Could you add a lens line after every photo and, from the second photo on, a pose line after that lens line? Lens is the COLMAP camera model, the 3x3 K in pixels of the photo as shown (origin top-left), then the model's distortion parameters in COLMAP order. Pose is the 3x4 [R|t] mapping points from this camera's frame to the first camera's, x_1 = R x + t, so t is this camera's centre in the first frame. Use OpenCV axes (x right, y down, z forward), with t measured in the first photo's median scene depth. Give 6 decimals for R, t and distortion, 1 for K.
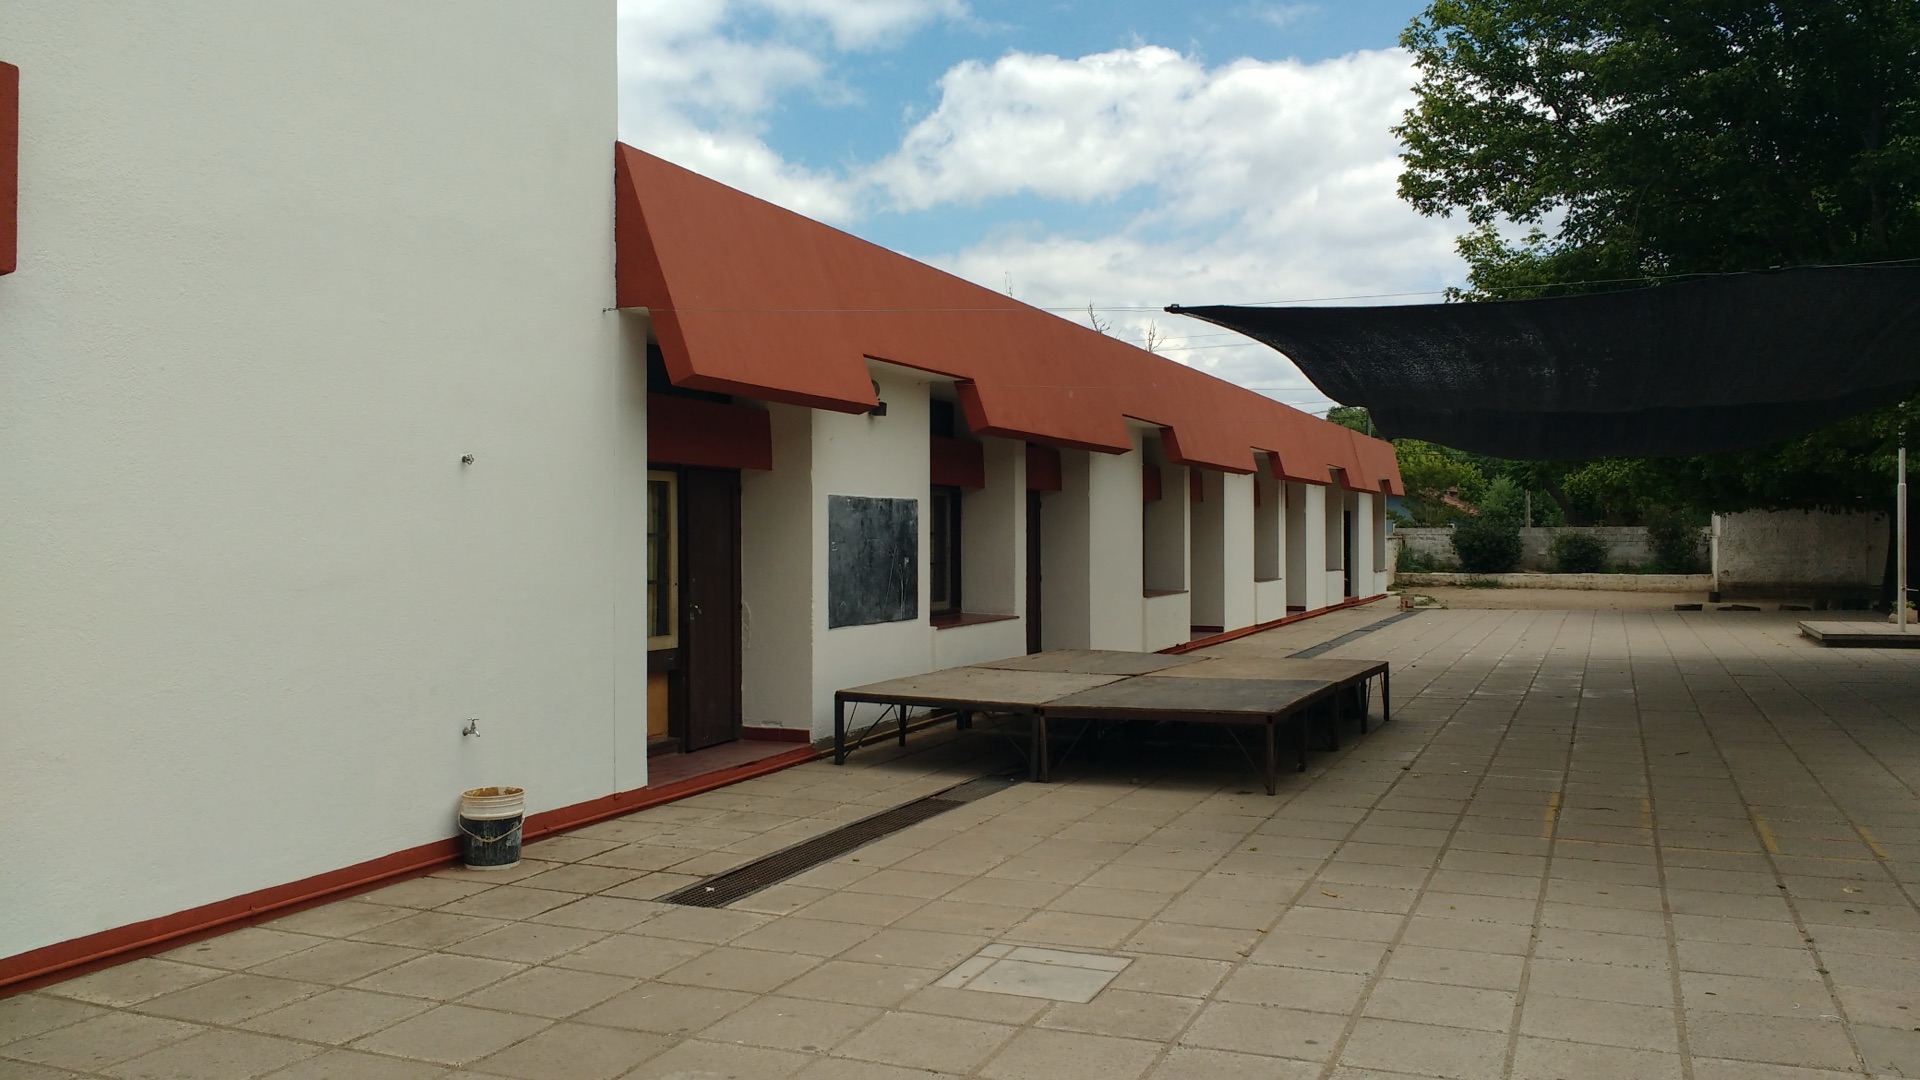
lens RADIAL K [[1535.7, 0, 979.9], [0, 1535.7, 538.0], [0, 0, 1]] dist [0.110725, -0.186149]
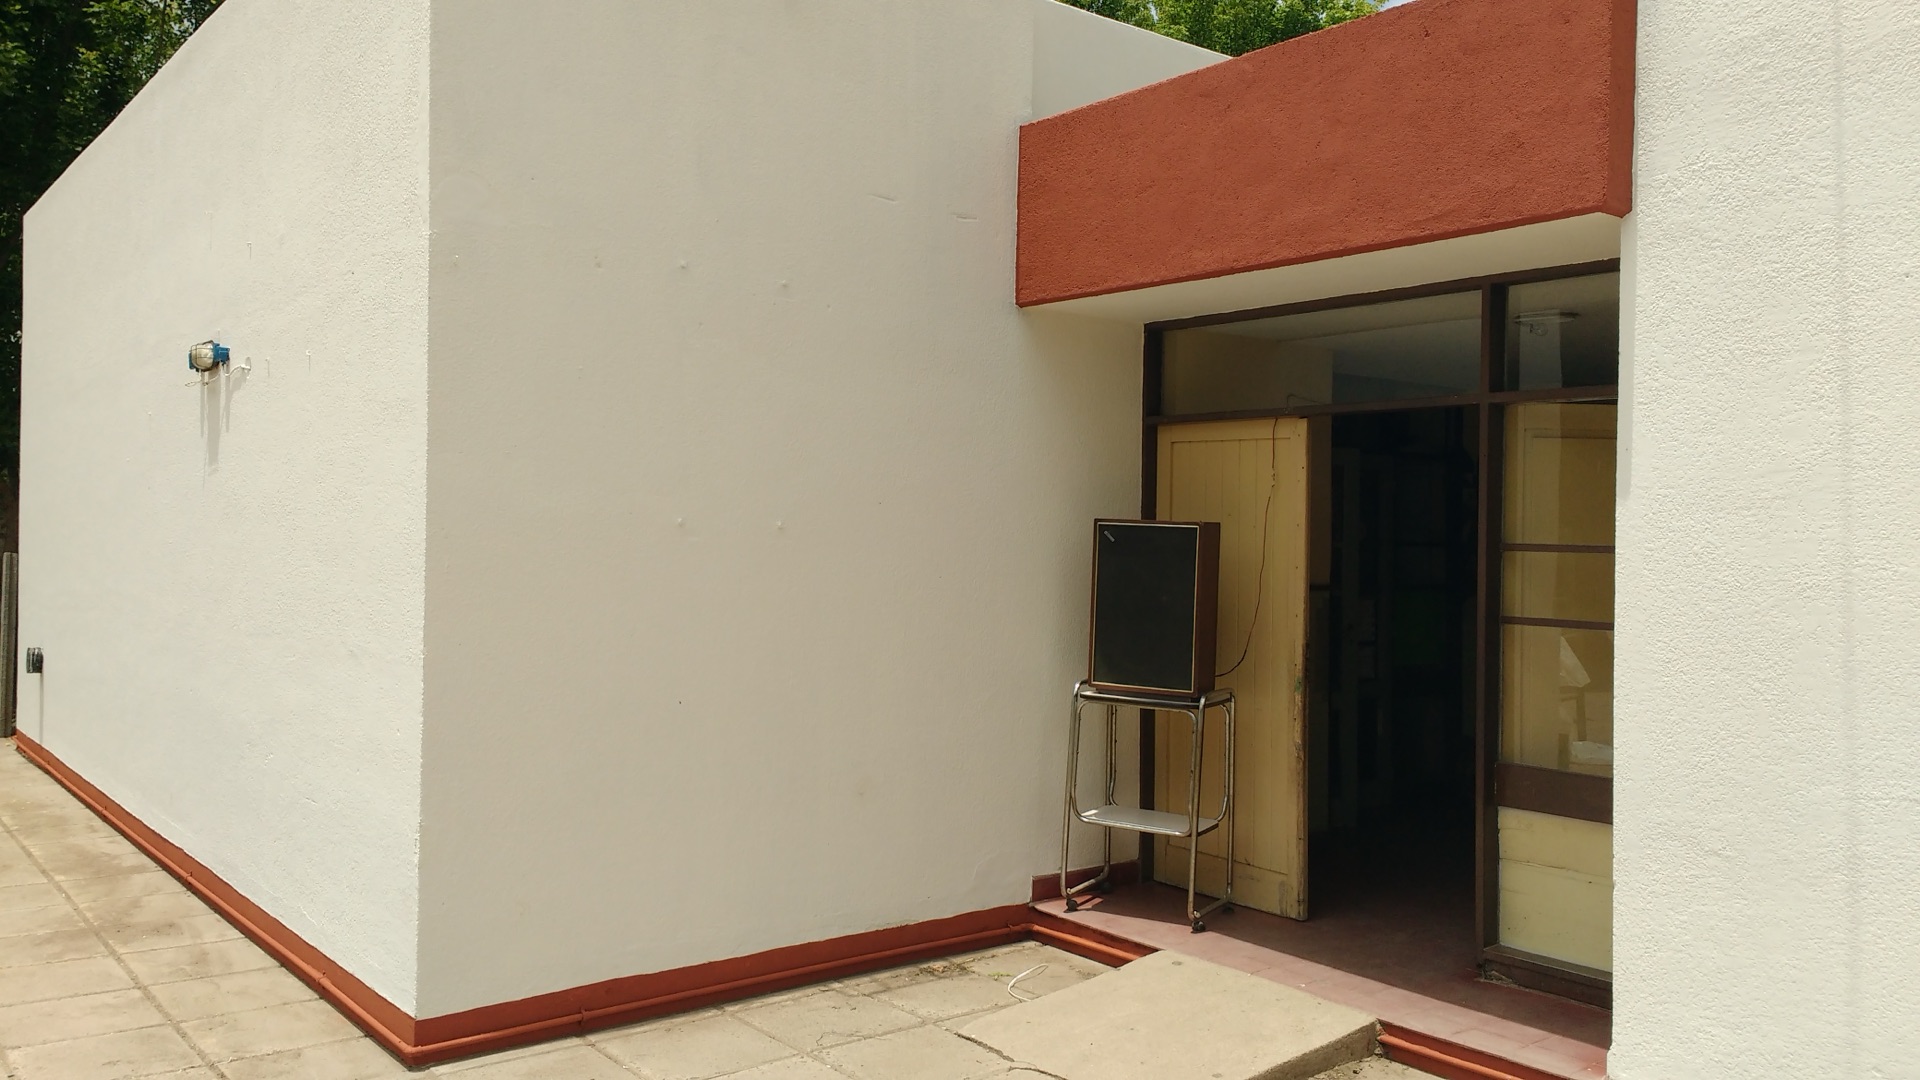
lens RADIAL K [[1503.6, 0, 968.7], [0, 1503.6, 565.7], [0, 0, 1]] dist [0.108517, -0.167417]
pose [[-0.488675, 0.012365, -0.872378, 0.168946], [-0.017639, 0.999555, 0.024048, -0.002001], [0.872288, 0.027140, -0.488240, 0.906702]]
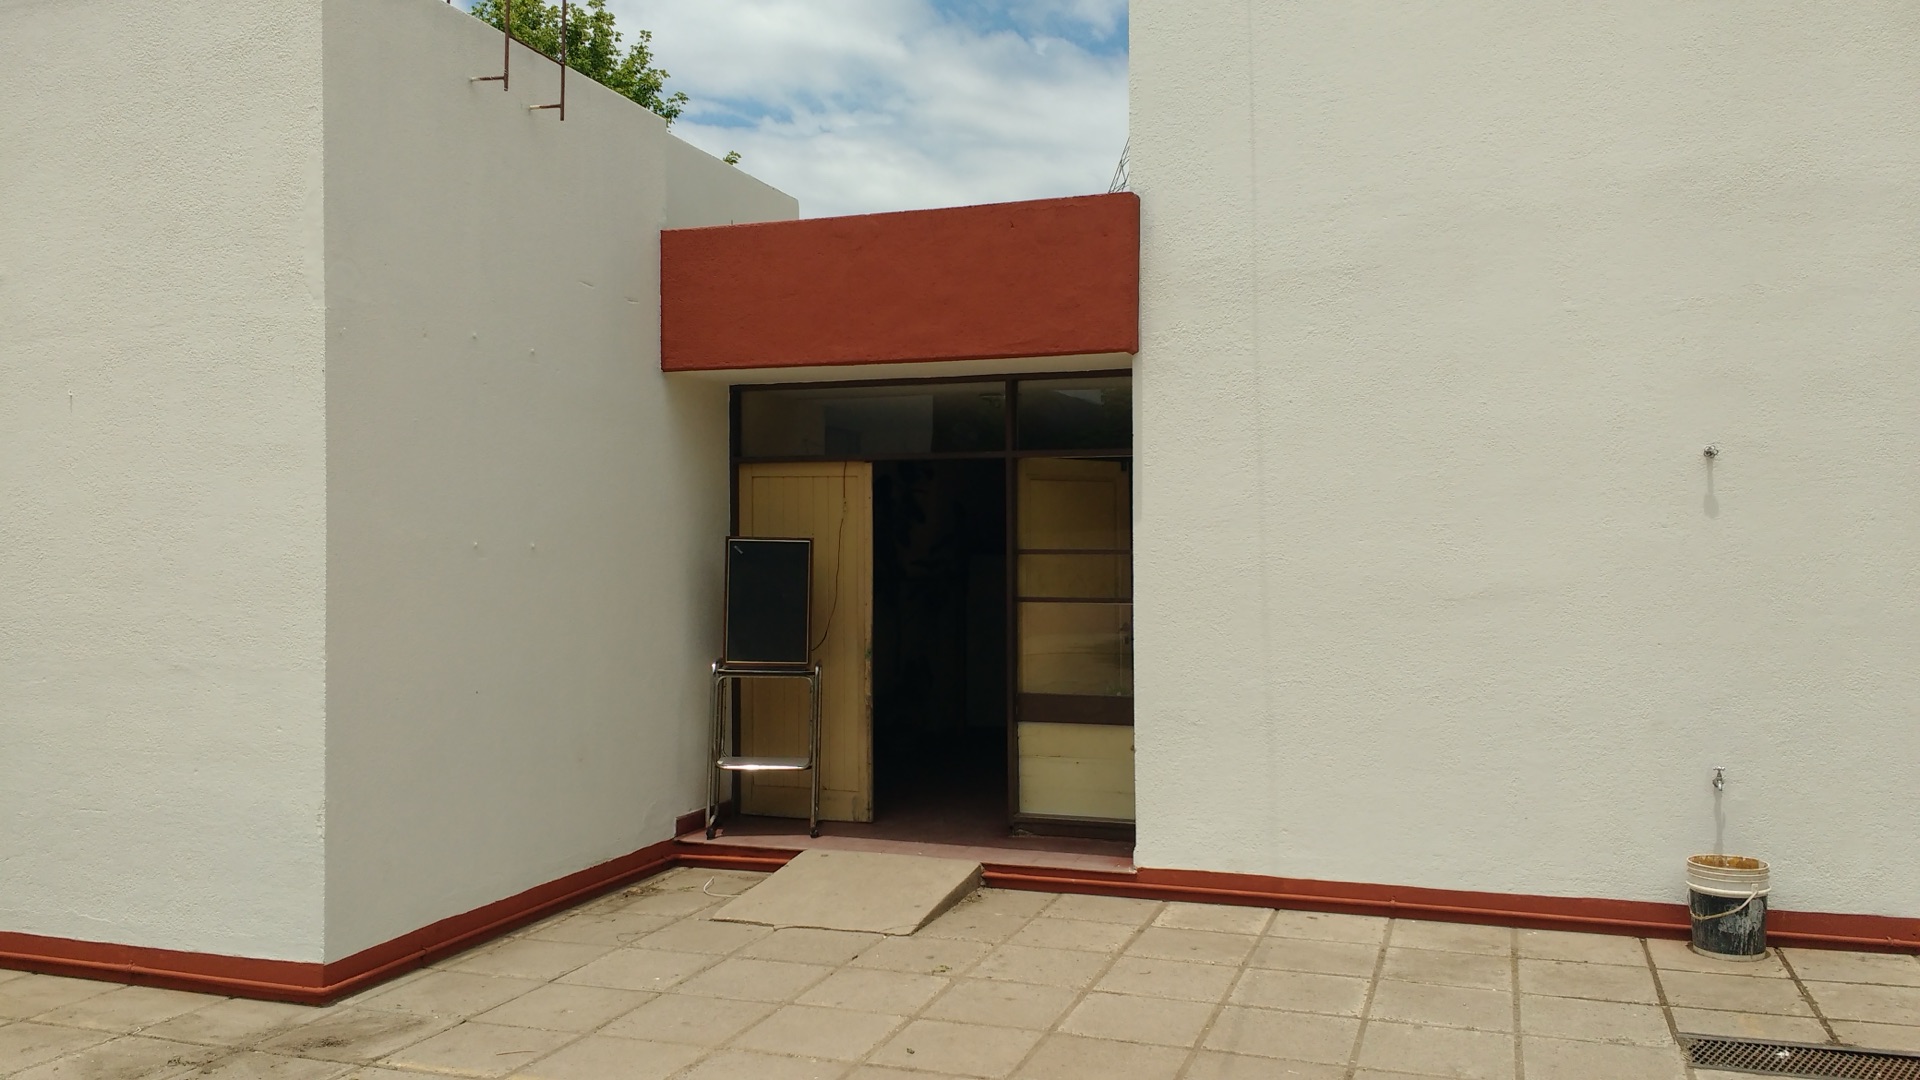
lens RADIAL K [[1501.0, 0, 959.6], [0, 1501.0, 590.6], [0, 0, 1]] dist [0.106164, -0.056503]
pose [[0.048978, 0.030099, -0.998346, 0.540285], [0.001108, 0.999544, 0.030189, -0.002933], [0.998799, -0.002585, 0.048922, 0.652003]]
